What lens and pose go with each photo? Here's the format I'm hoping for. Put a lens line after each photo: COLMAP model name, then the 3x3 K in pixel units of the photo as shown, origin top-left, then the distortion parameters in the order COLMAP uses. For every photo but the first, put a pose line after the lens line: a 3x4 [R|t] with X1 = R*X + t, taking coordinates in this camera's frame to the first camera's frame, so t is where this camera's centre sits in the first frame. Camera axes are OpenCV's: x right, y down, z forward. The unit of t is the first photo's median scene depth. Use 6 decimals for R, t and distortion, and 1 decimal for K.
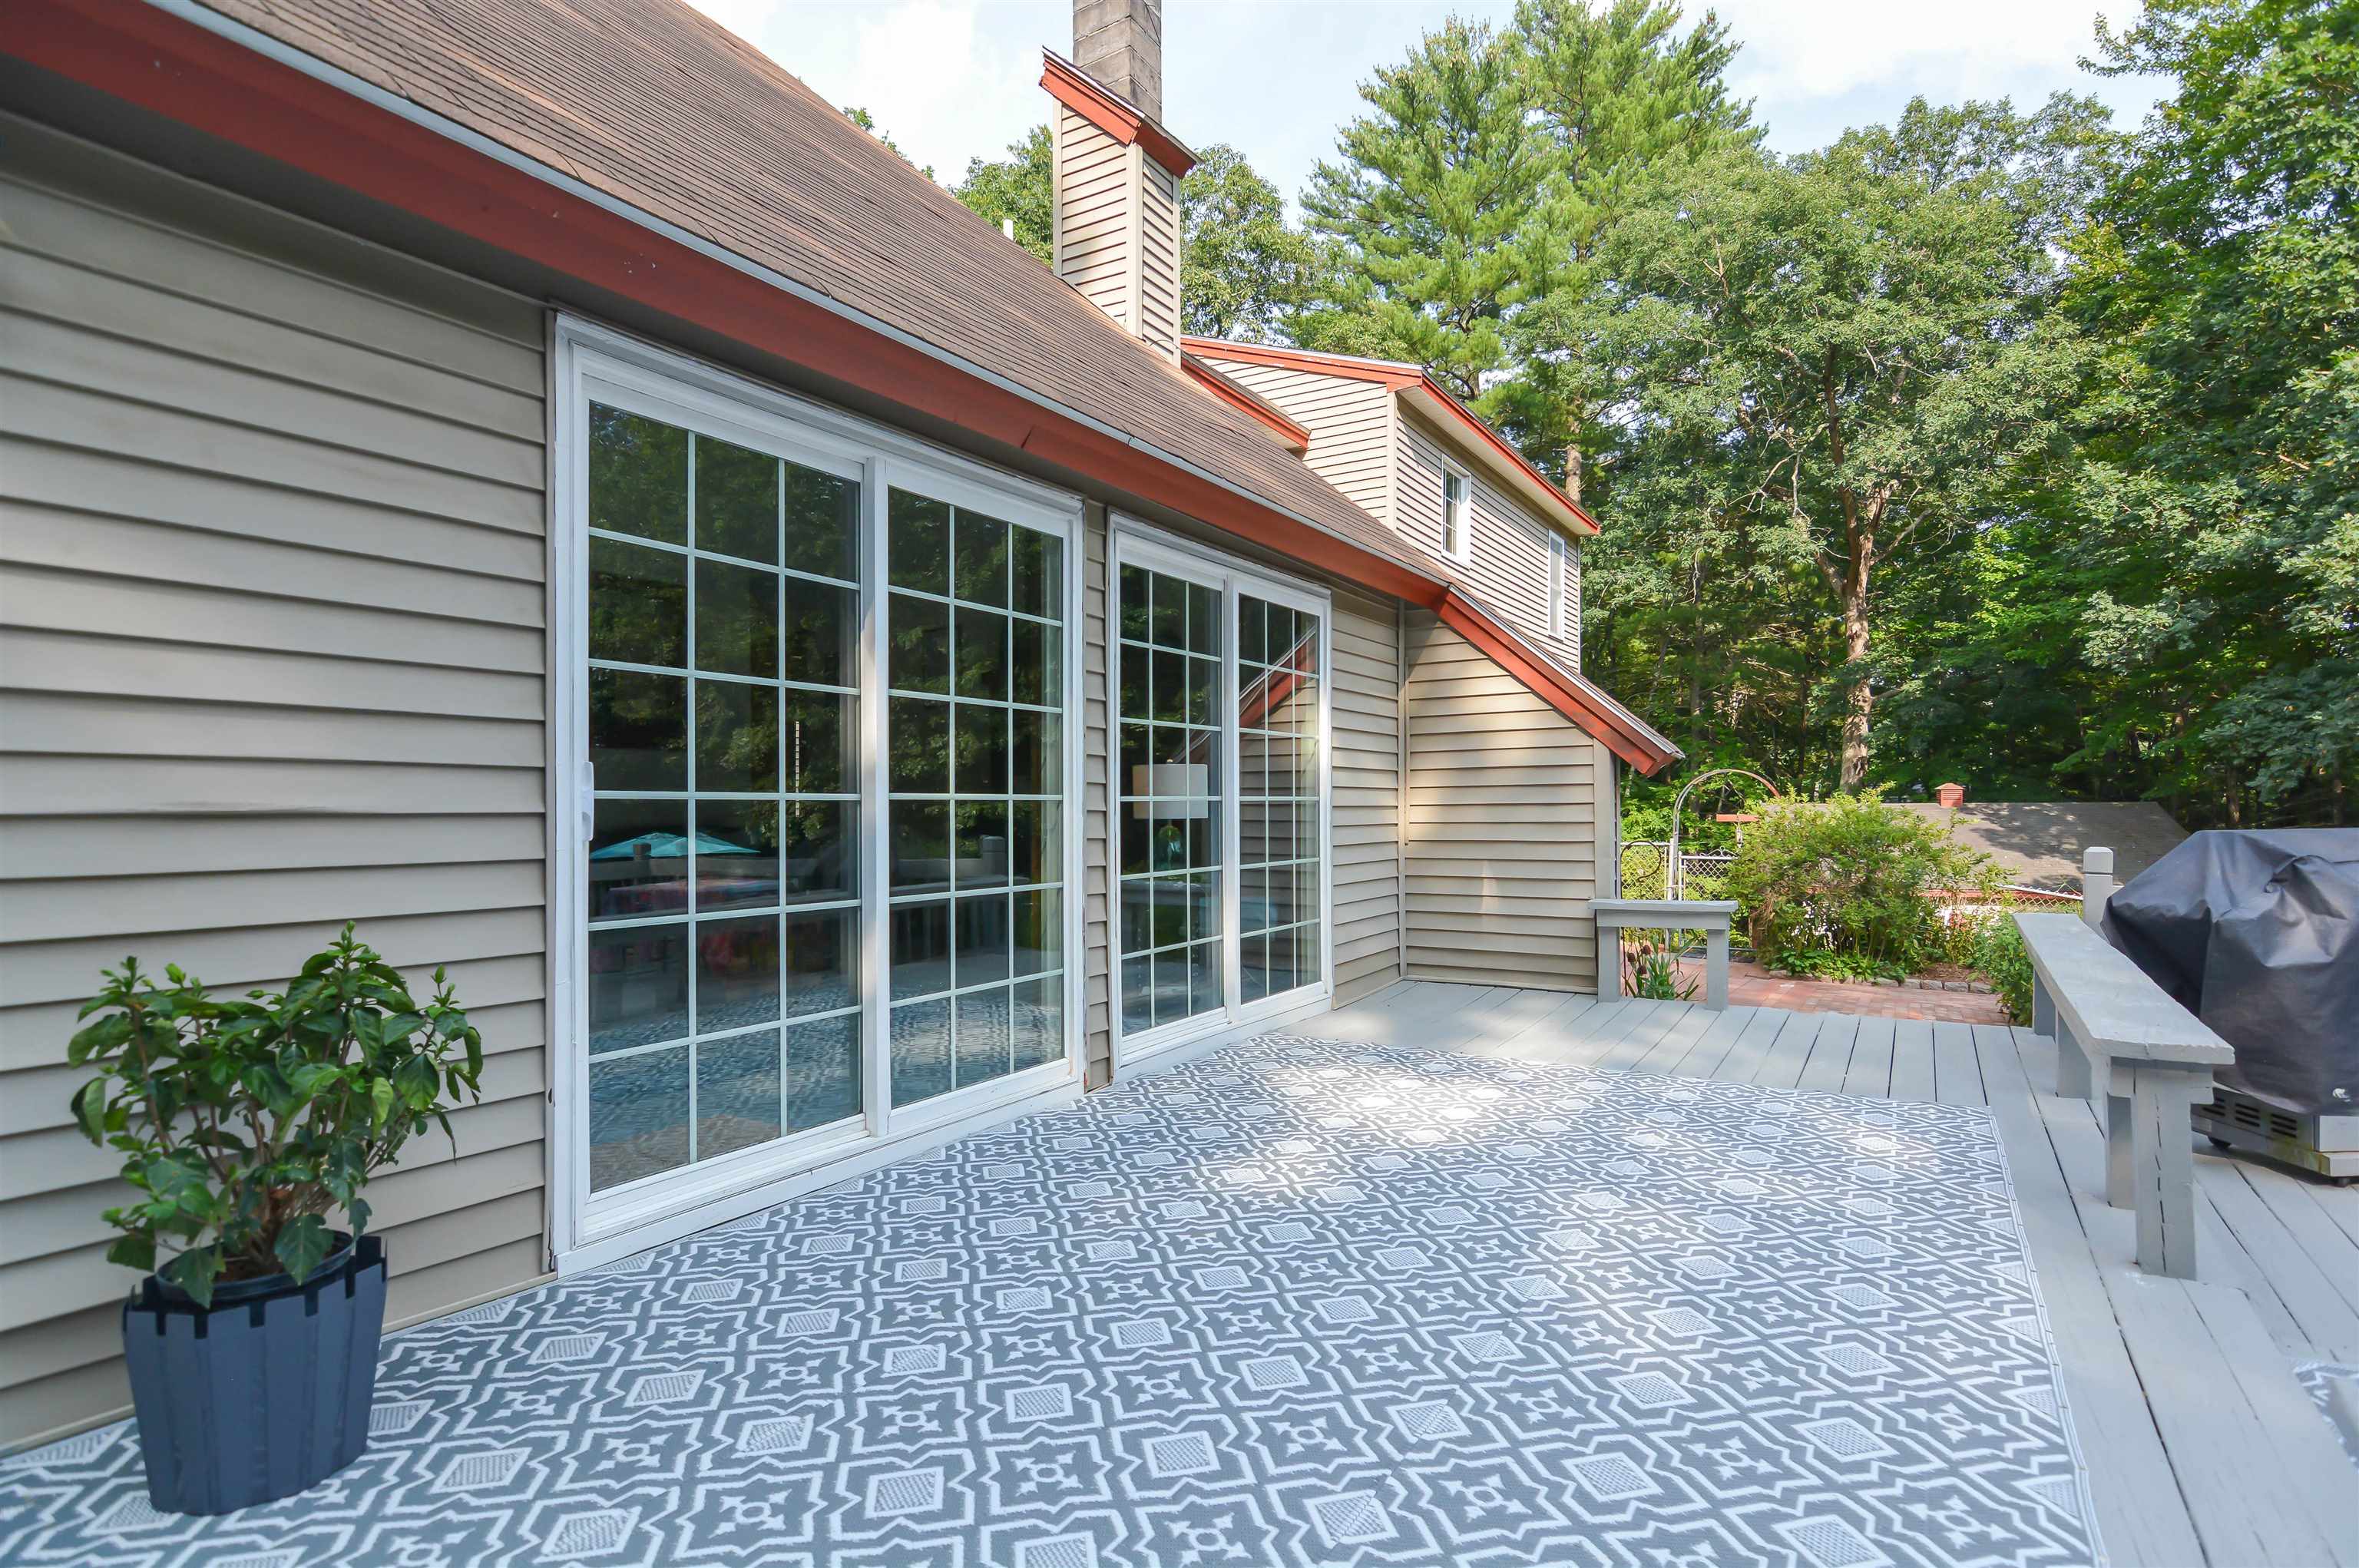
lens RADIAL K [[1144.1, 0, 1192.2], [0, 1144.1, 796.2], [0, 0, 1]] dist [0.006361, -0.008392]
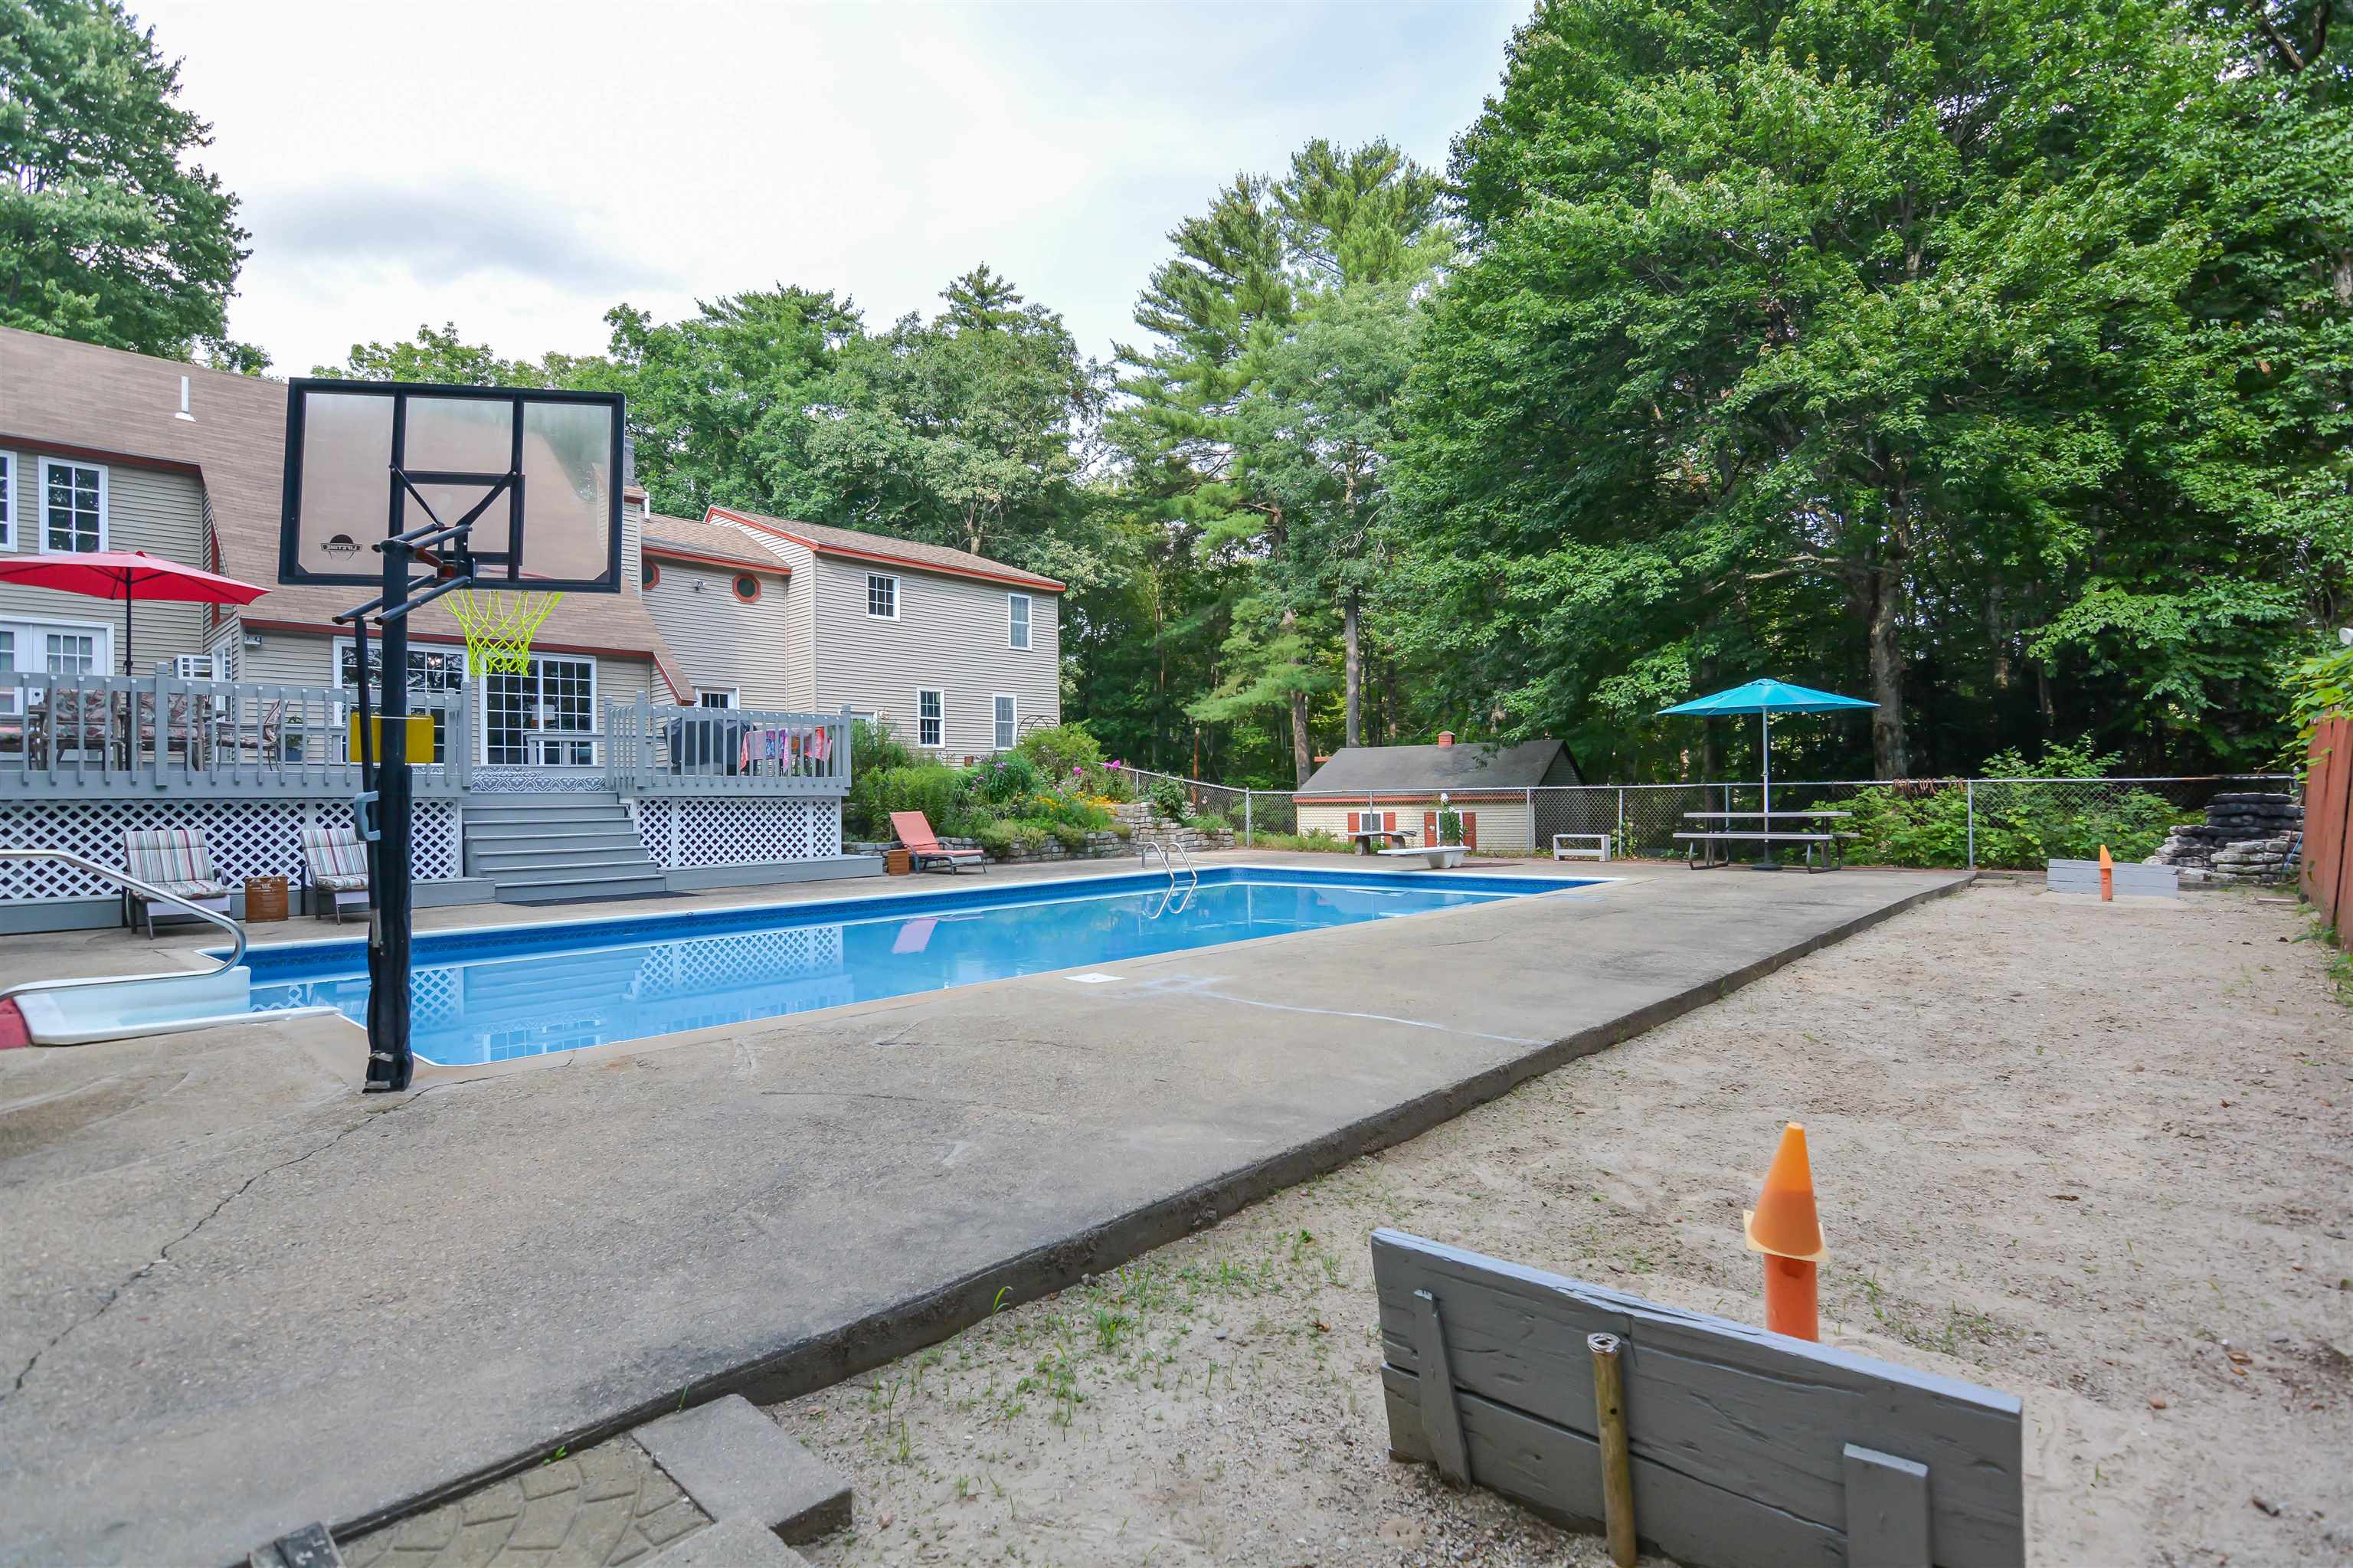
lens RADIAL K [[1141.2, 0, 1201.0], [0, 1141.2, 795.5], [0, 0, 1]] dist [0.006361, -0.008392]
pose [[0.986792, -0.011851, -0.161557, 0.734177], [0.013085, 0.999893, 0.006581, 0.073239], [0.161461, -0.008608, 0.986841, -0.636864]]
